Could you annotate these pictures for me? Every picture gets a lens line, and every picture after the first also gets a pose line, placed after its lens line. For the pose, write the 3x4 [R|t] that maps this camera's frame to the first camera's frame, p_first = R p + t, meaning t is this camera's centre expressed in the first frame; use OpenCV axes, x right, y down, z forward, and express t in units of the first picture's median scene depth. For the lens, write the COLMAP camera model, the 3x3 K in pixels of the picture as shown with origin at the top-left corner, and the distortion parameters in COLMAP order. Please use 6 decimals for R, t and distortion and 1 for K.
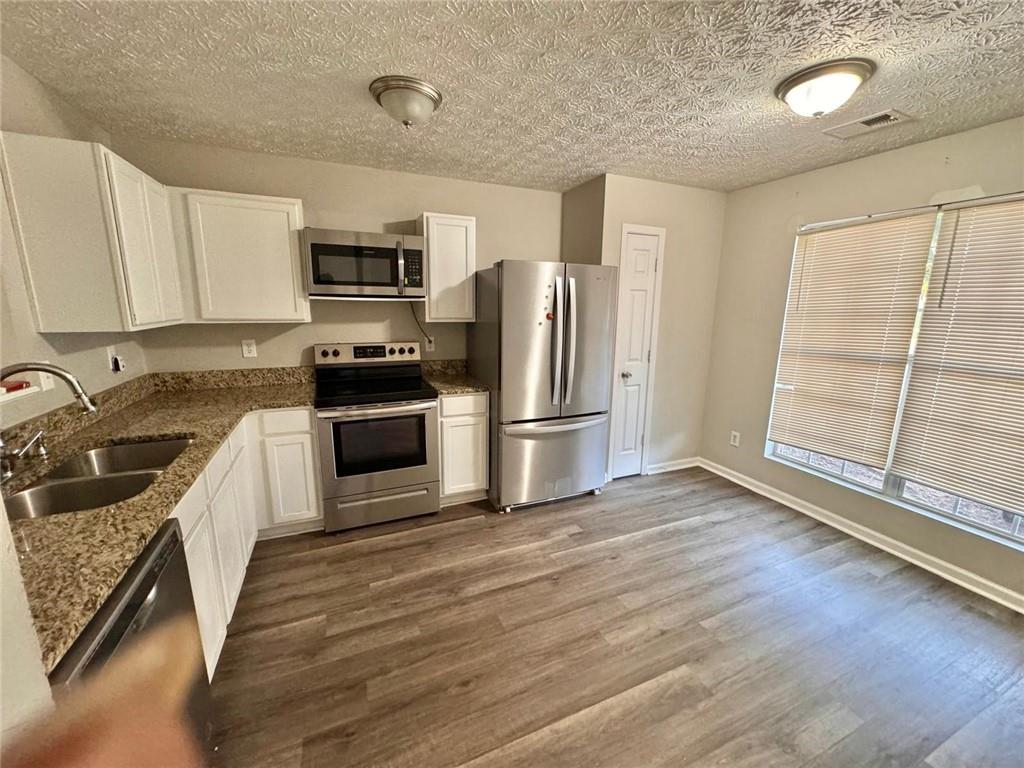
lens RADIAL K [[413.5, 0, 514.5], [0, 413.5, 384.2], [0, 0, 1]] dist [-0.000685, 0.000254]
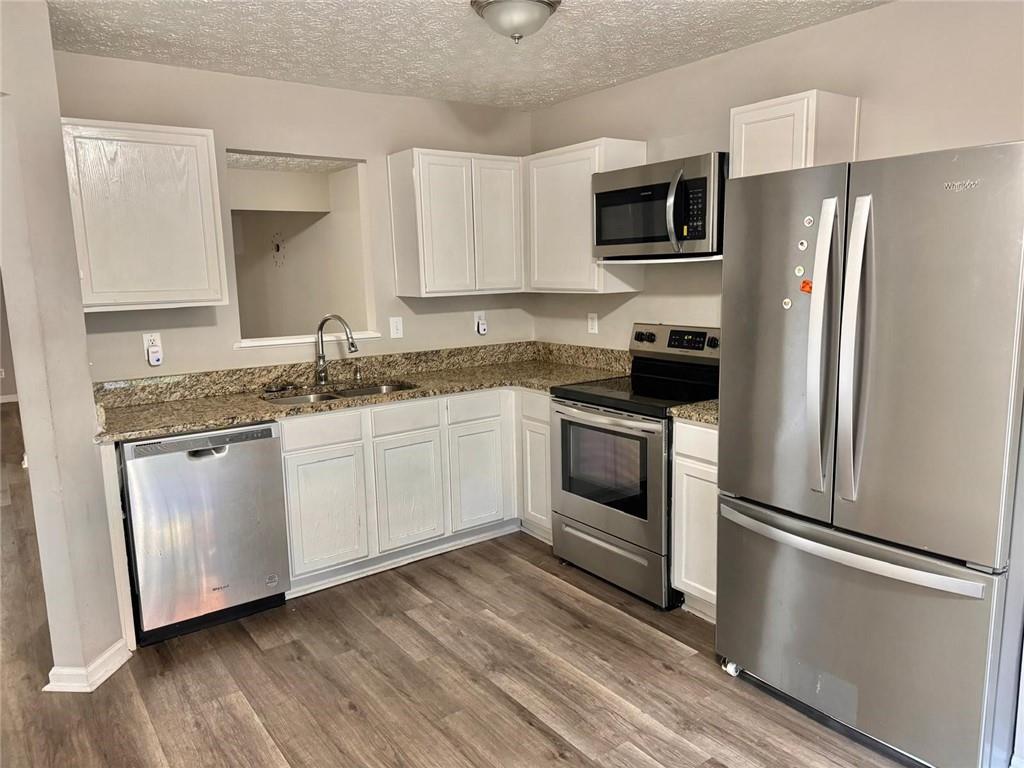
lens RADIAL K [[694.3, 0, 508.1], [0, 694.3, 387.9], [0, 0, 1]] dist [0.008191, 0.001541]
pose [[0.210021, 0.143635, -0.967089, 0.761299], [-0.164336, 0.980263, 0.109903, -0.088111], [0.963787, 0.135846, 0.229480, 0.542269]]
